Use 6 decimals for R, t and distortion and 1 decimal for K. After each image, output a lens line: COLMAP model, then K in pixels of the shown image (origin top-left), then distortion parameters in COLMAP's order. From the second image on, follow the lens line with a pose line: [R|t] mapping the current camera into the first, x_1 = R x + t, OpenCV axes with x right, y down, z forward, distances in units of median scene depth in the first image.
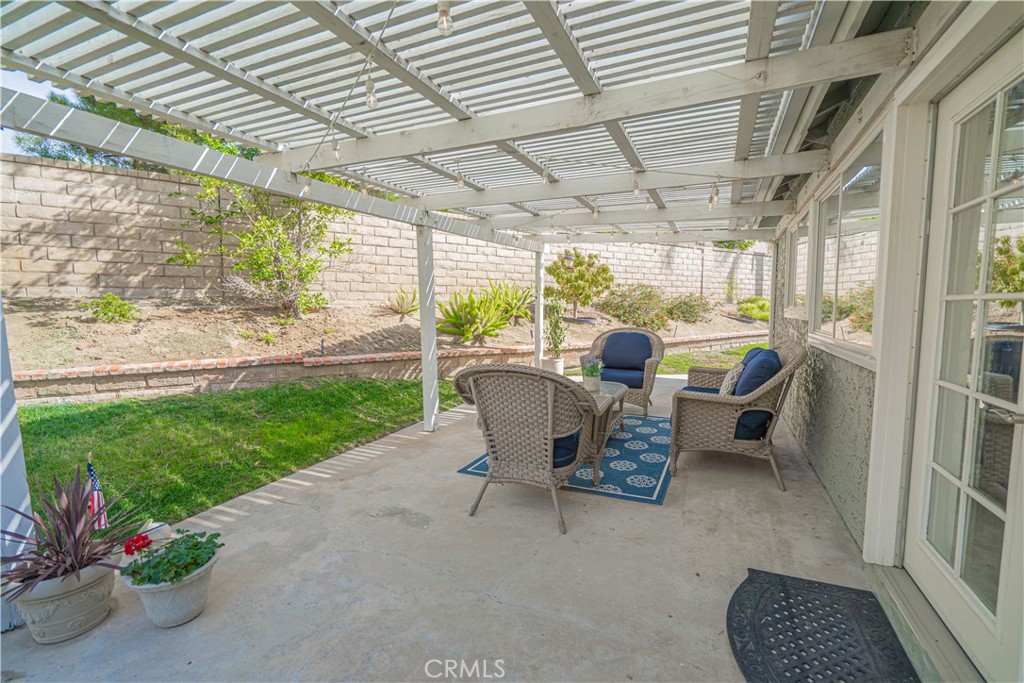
lens RADIAL K [[464.6, 0, 519.9], [0, 464.6, 344.6], [0, 0, 1]] dist [-0.003106, -0.000060]
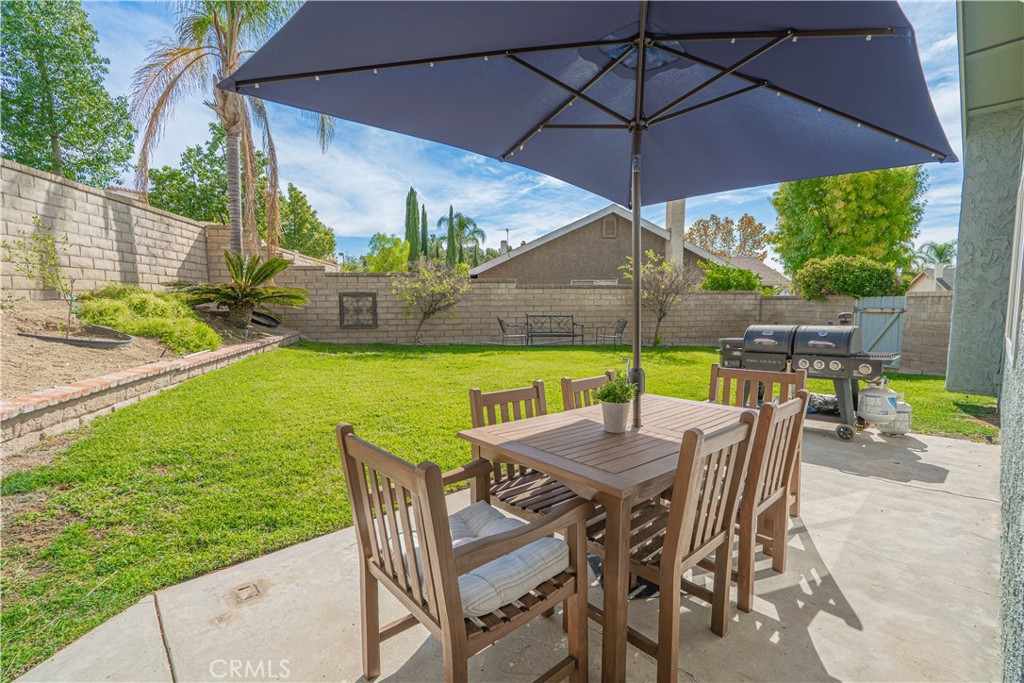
lens RADIAL K [[464.6, 0, 519.9], [0, 464.6, 344.6], [0, 0, 1]] dist [-0.003106, -0.000060]
pose [[0.401868, -0.097428, 0.910500, 0.238116], [0.085966, 0.993946, 0.068414, -0.040877], [-0.911654, 0.050779, 0.407810, 0.446701]]
